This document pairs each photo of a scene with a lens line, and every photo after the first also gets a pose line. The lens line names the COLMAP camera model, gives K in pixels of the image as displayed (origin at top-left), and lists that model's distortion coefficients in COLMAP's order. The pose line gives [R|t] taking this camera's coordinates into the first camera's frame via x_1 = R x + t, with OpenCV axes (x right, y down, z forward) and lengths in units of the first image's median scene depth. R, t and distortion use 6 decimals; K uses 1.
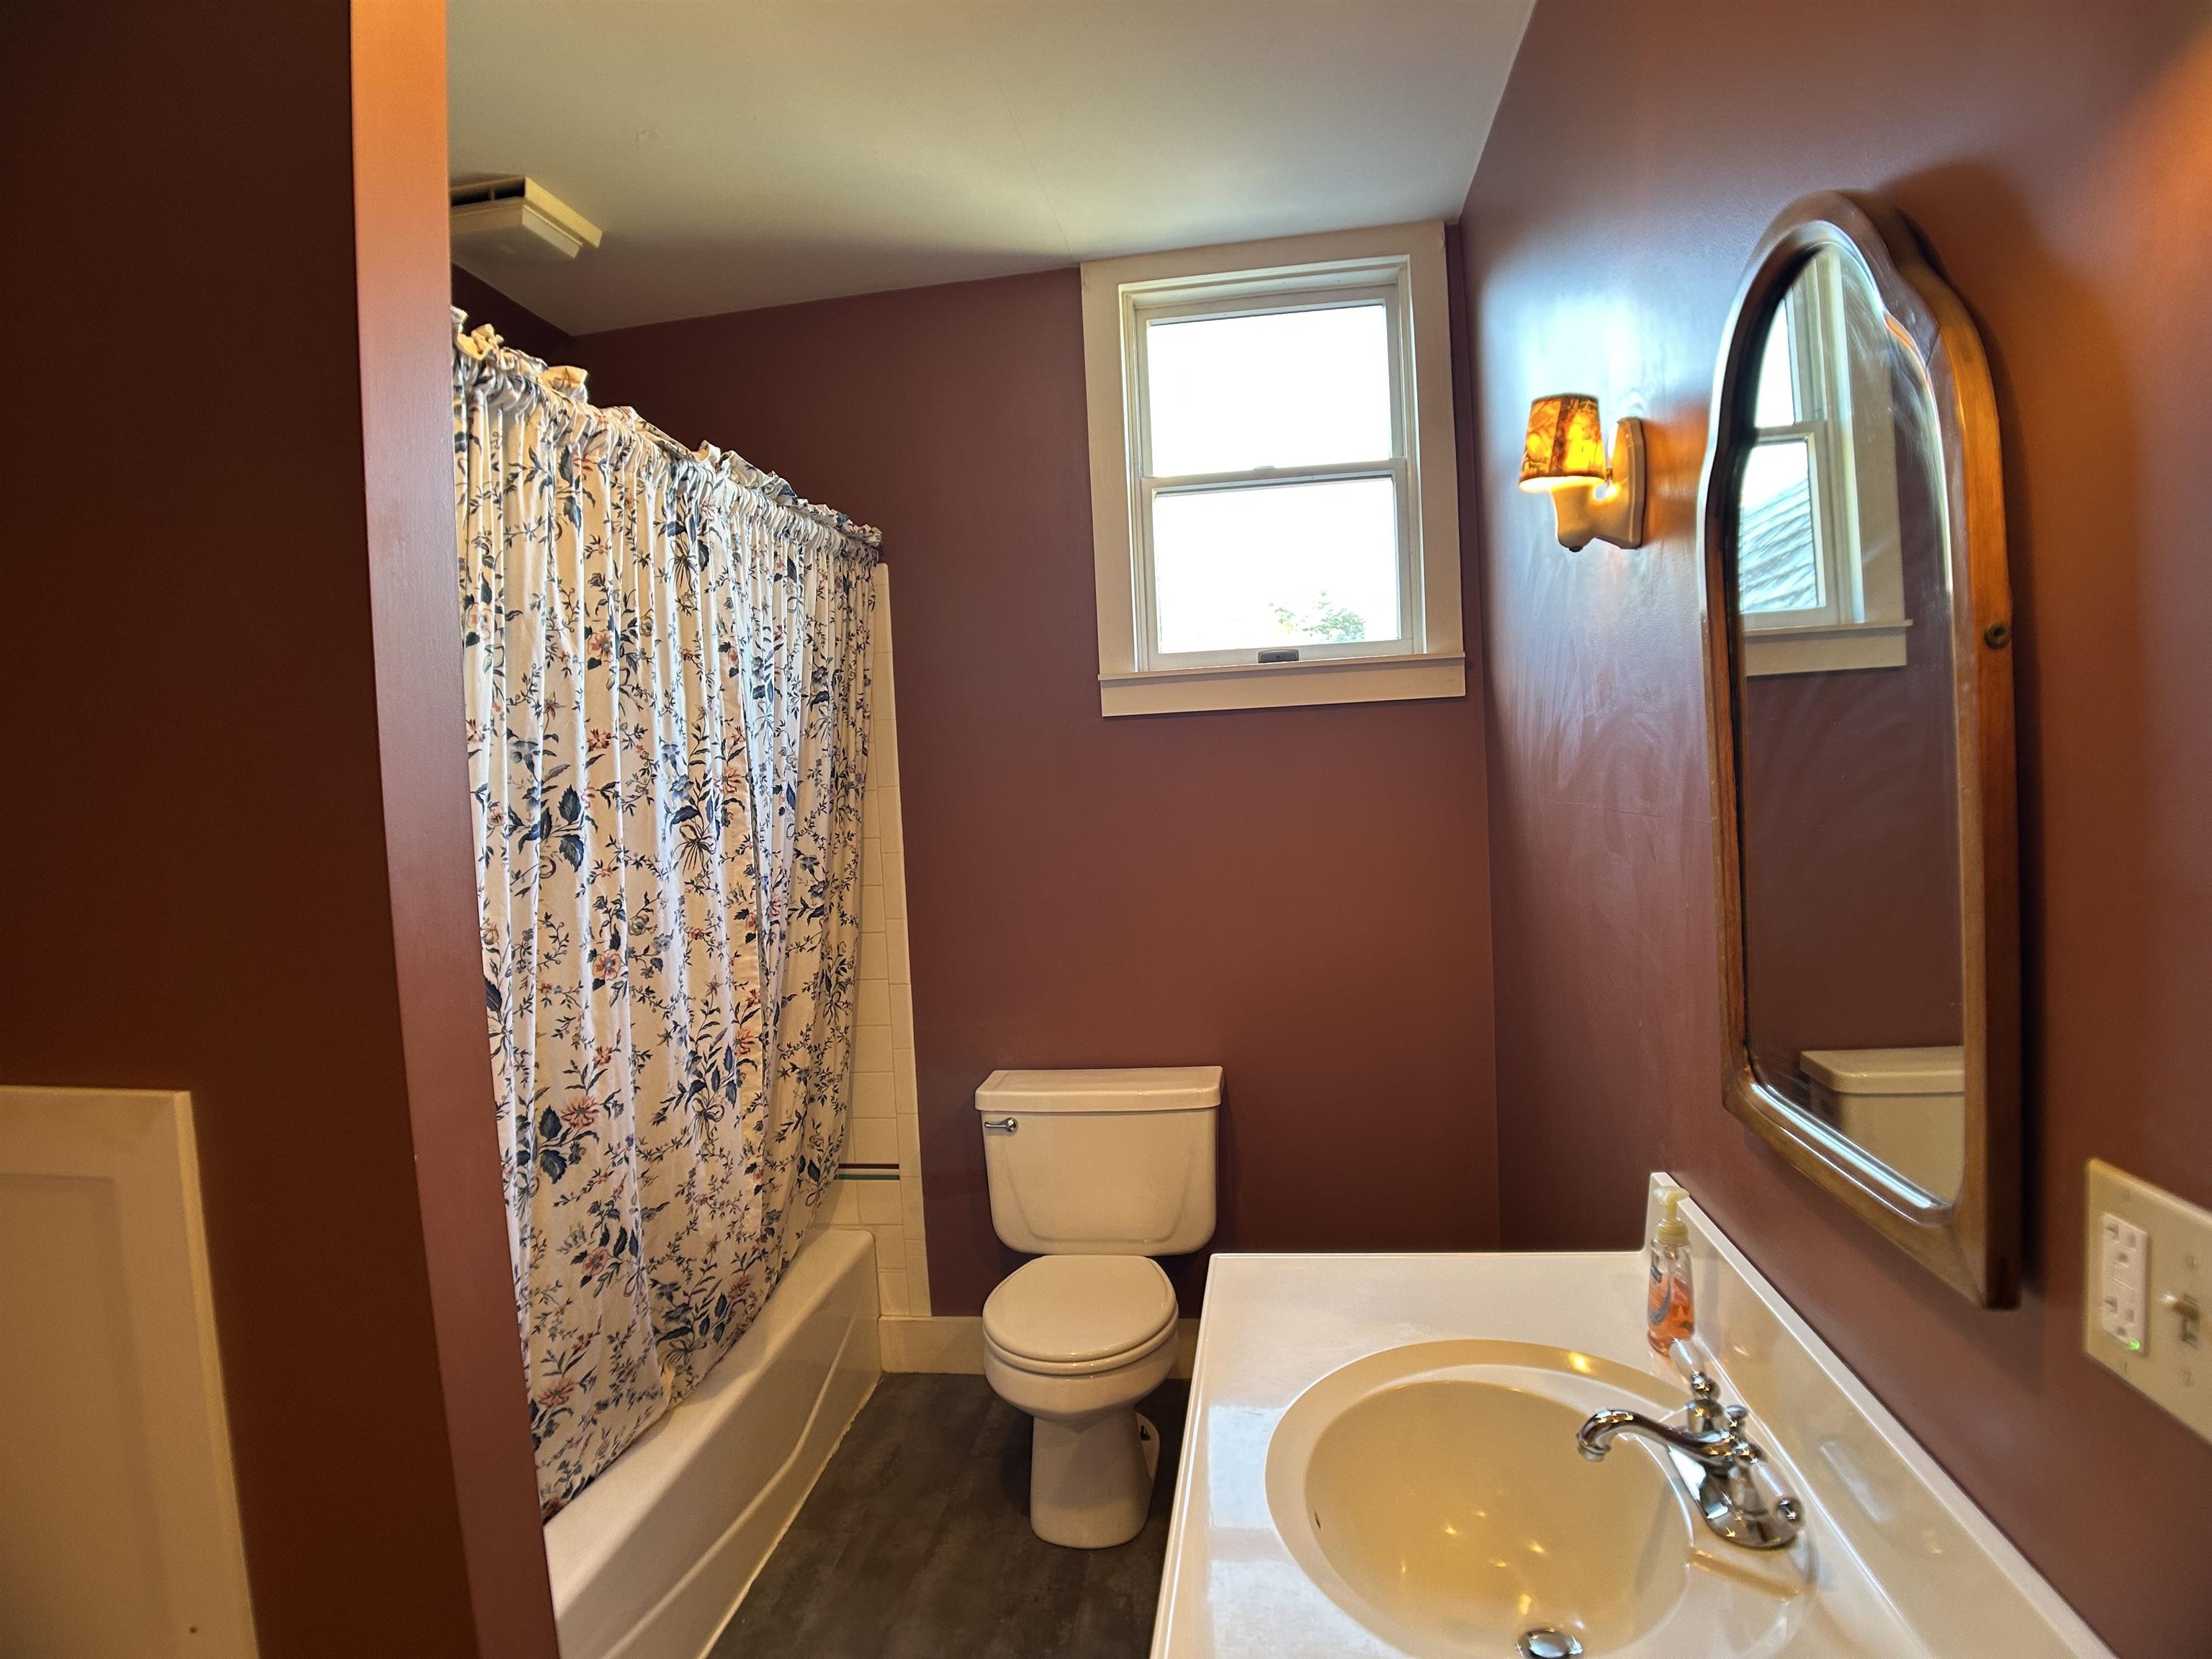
lens RADIAL K [[1169.7, 0, 1103.6], [0, 1169.7, 824.5], [0, 0, 1]] dist [-0.074740, 0.011124]
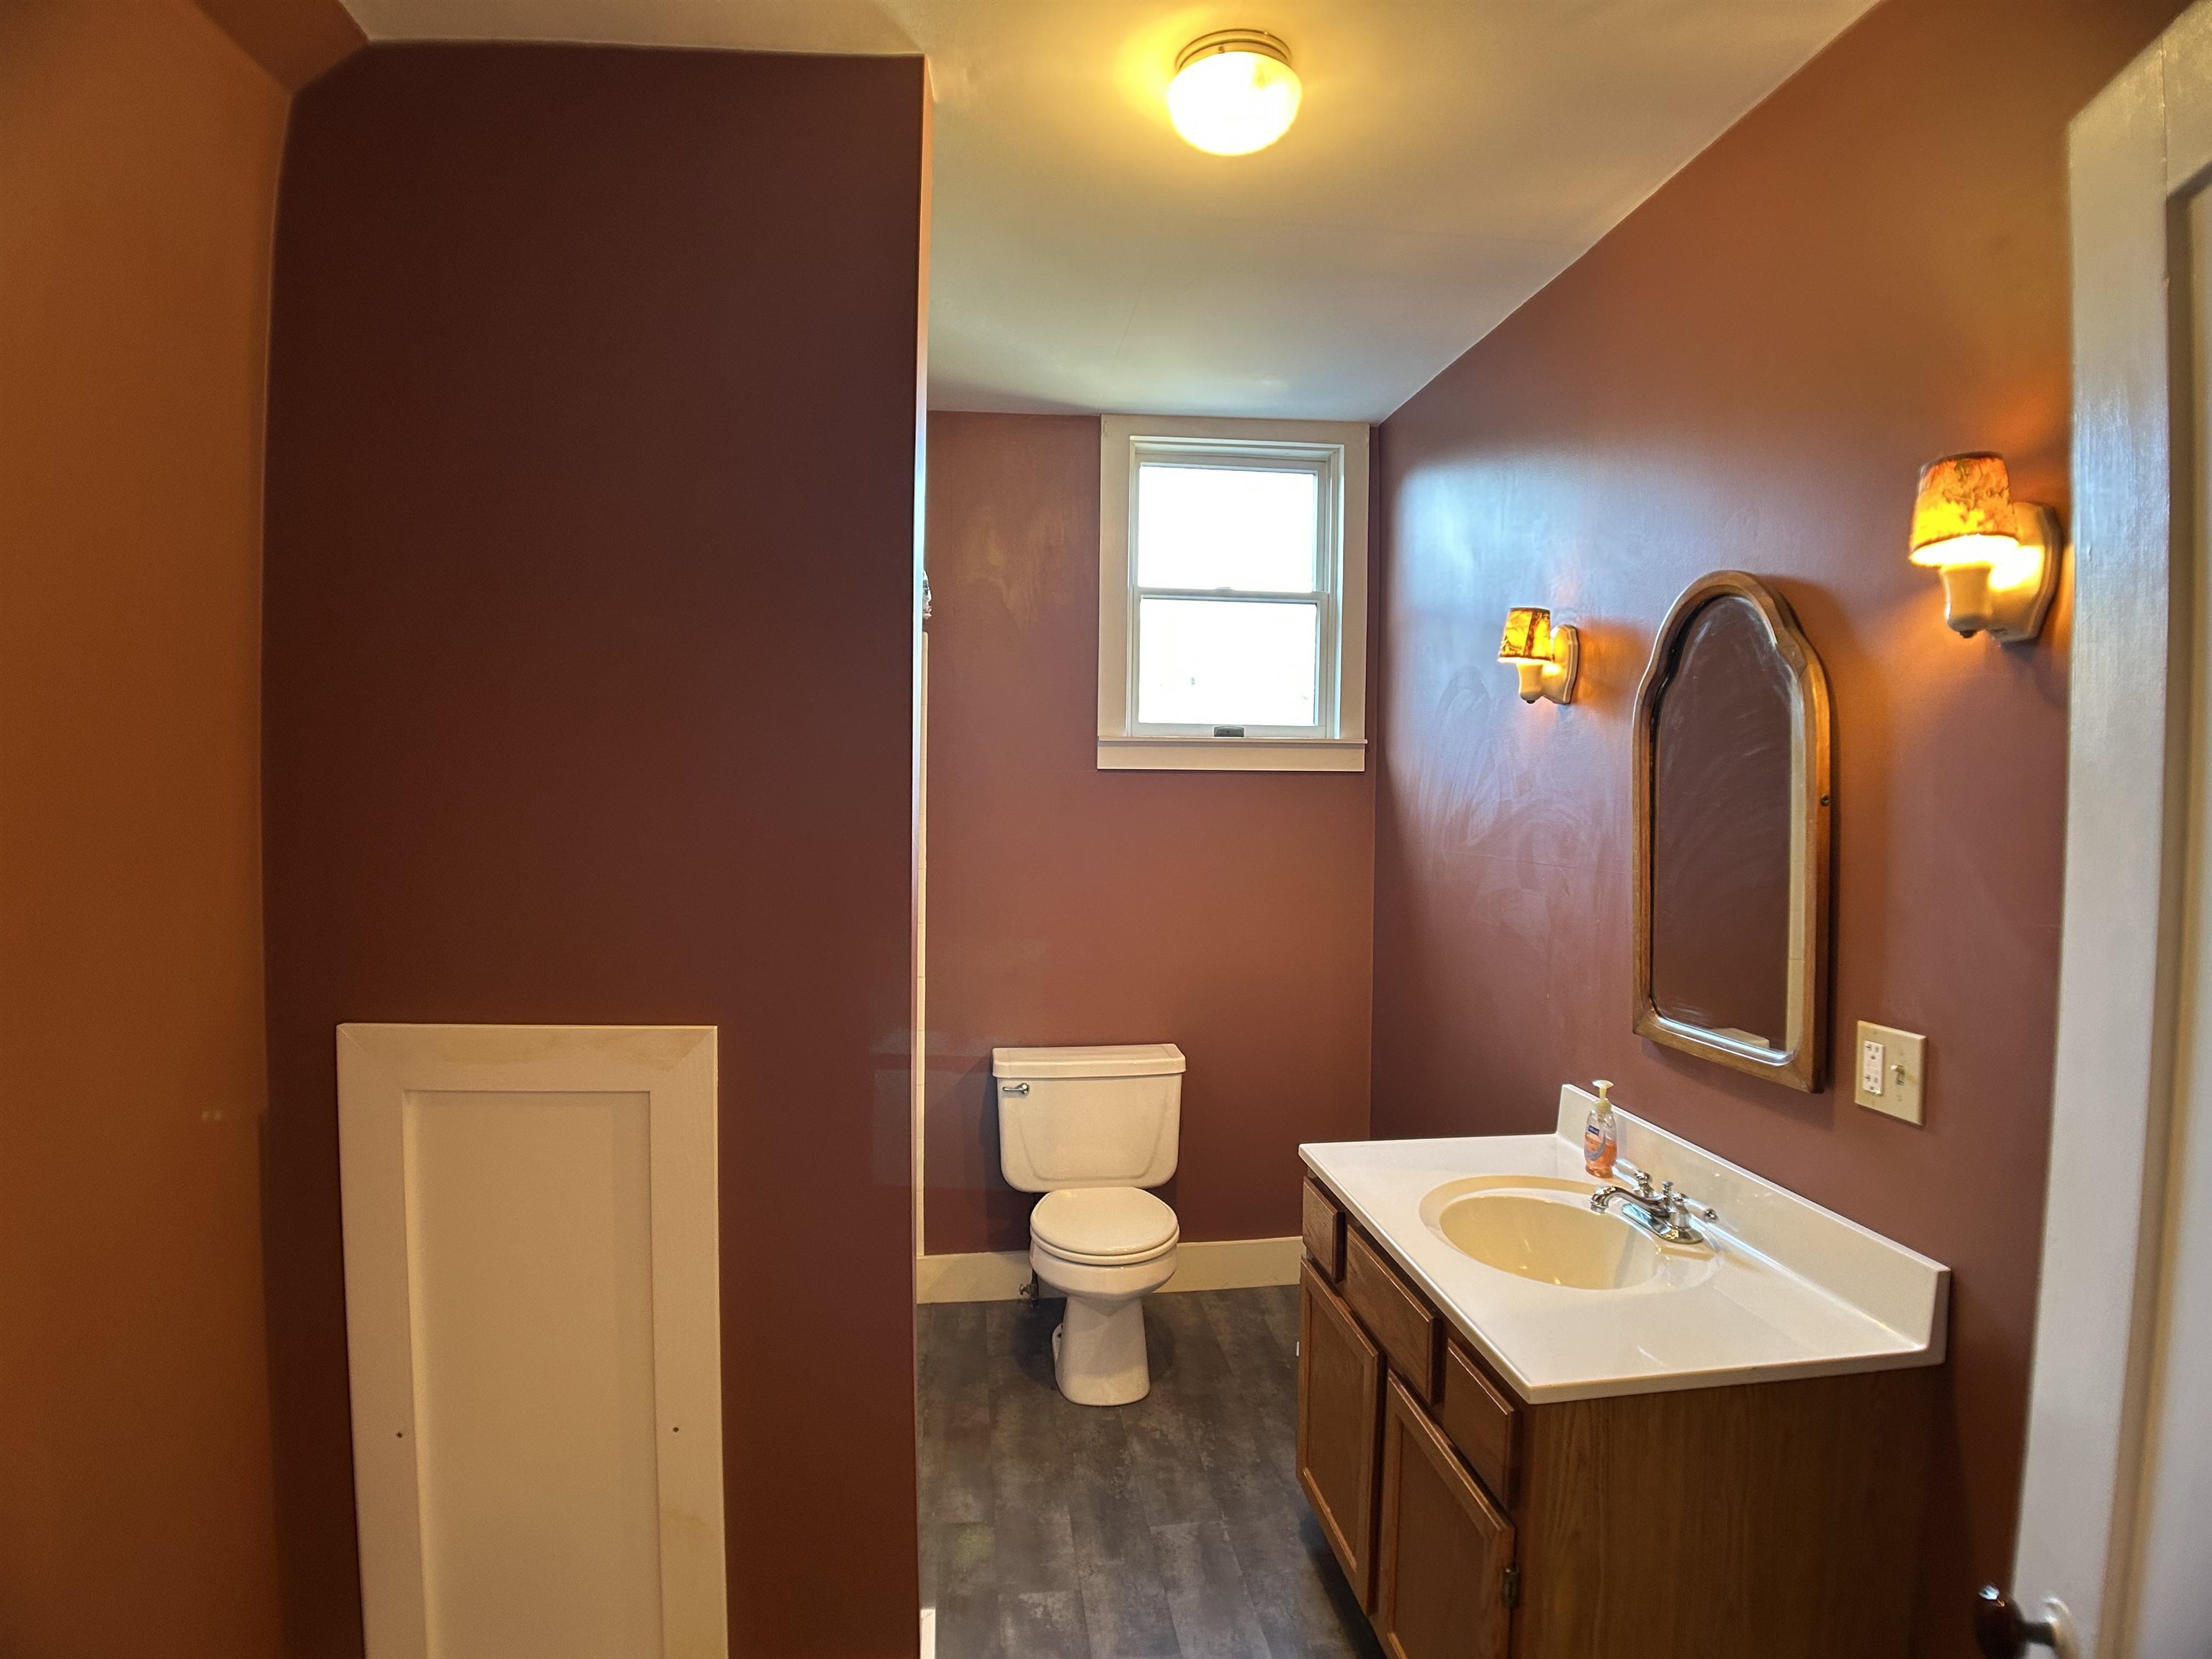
lens RADIAL K [[1169.7, 0, 1104.9], [0, 1169.7, 823.6], [0, 0, 1]] dist [-0.074740, 0.011124]
pose [[0.962319, 0.051150, 0.267071, -0.413247], [-0.044806, 0.998551, -0.029798, 0.005855], [-0.268208, 0.016708, 0.963216, -0.285804]]
